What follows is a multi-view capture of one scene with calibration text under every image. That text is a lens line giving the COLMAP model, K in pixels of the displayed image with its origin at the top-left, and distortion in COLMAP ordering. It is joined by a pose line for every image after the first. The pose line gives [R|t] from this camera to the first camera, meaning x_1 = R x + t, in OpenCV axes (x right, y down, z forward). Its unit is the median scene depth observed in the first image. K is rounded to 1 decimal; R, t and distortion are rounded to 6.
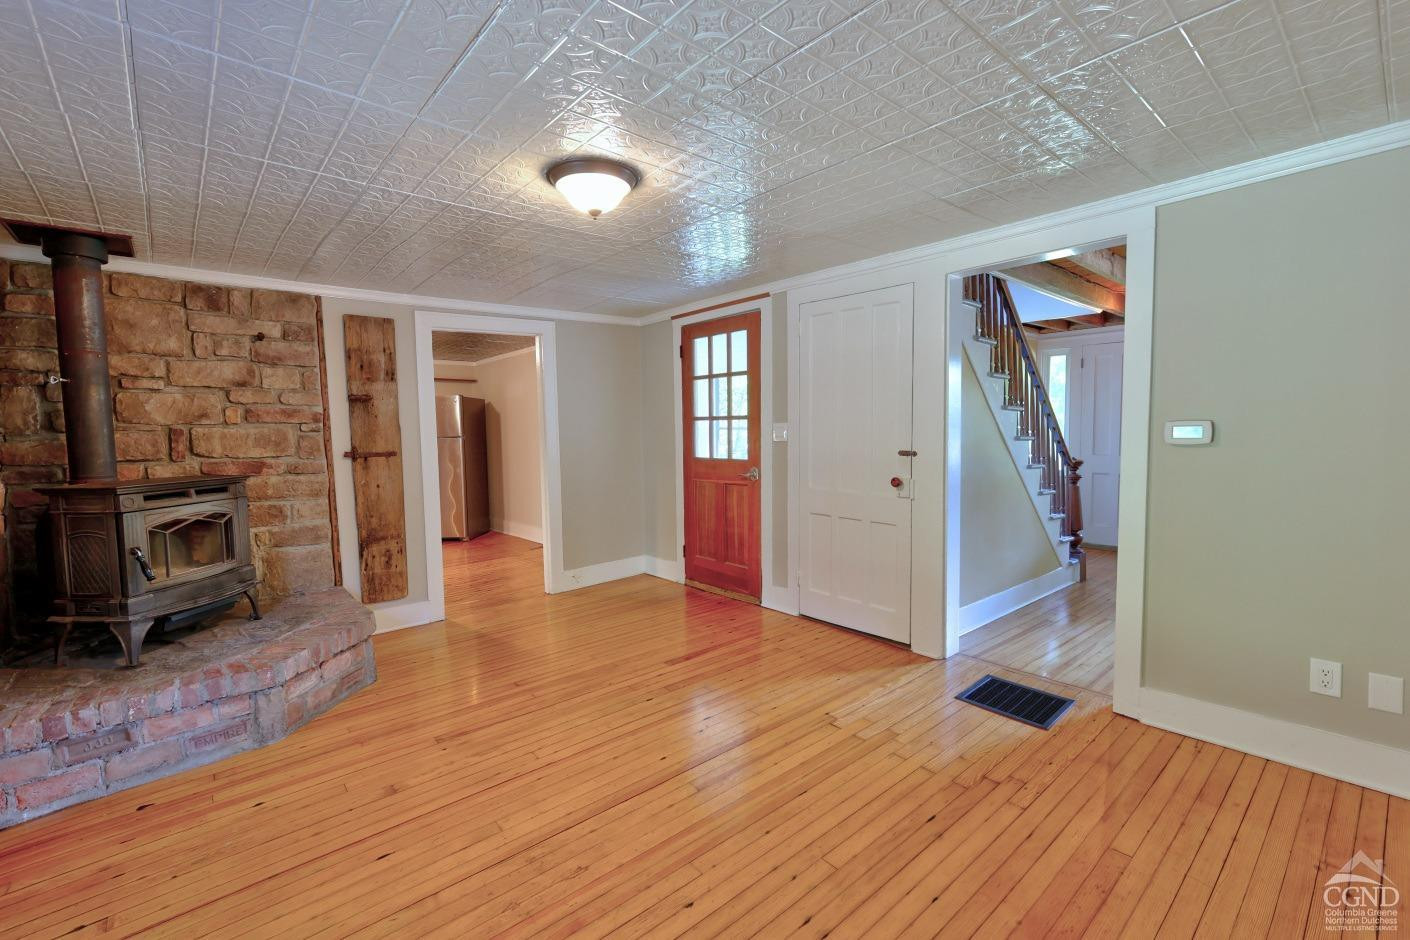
lens RADIAL K [[615.5, 0, 709.2], [0, 615.5, 471.2], [0, 0, 1]] dist [-0.003194, -0.000008]
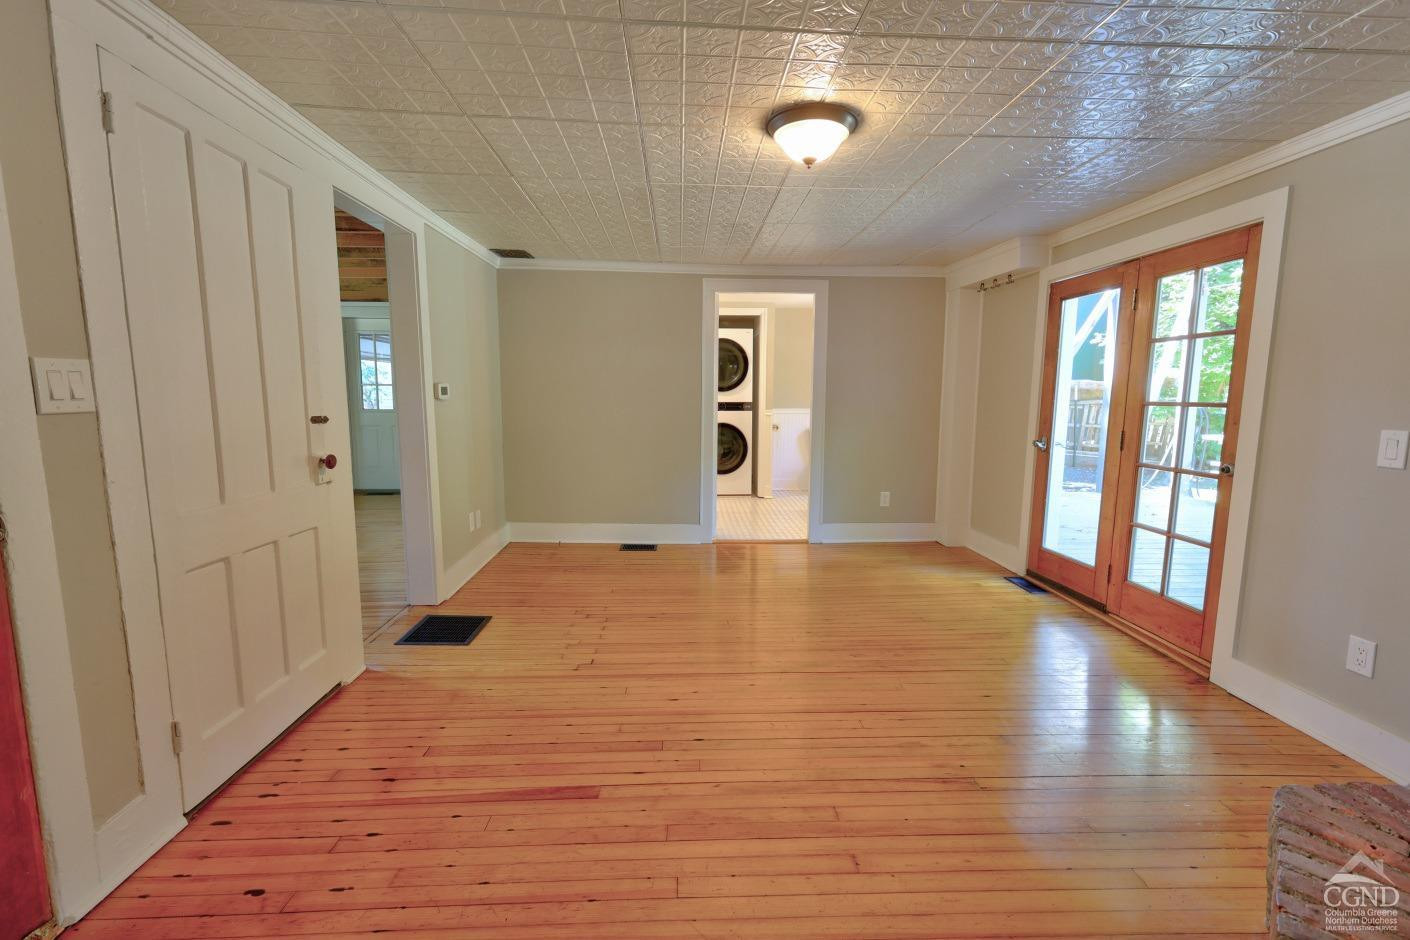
lens RADIAL K [[615.5, 0, 703.6], [0, 615.5, 469.6], [0, 0, 1]] dist [-0.003194, -0.000008]
pose [[-0.787987, -0.061413, 0.612621, -0.493308], [0.051597, 0.984926, 0.165102, -0.071936], [-0.613526, 0.161708, -0.772940, 1.383681]]
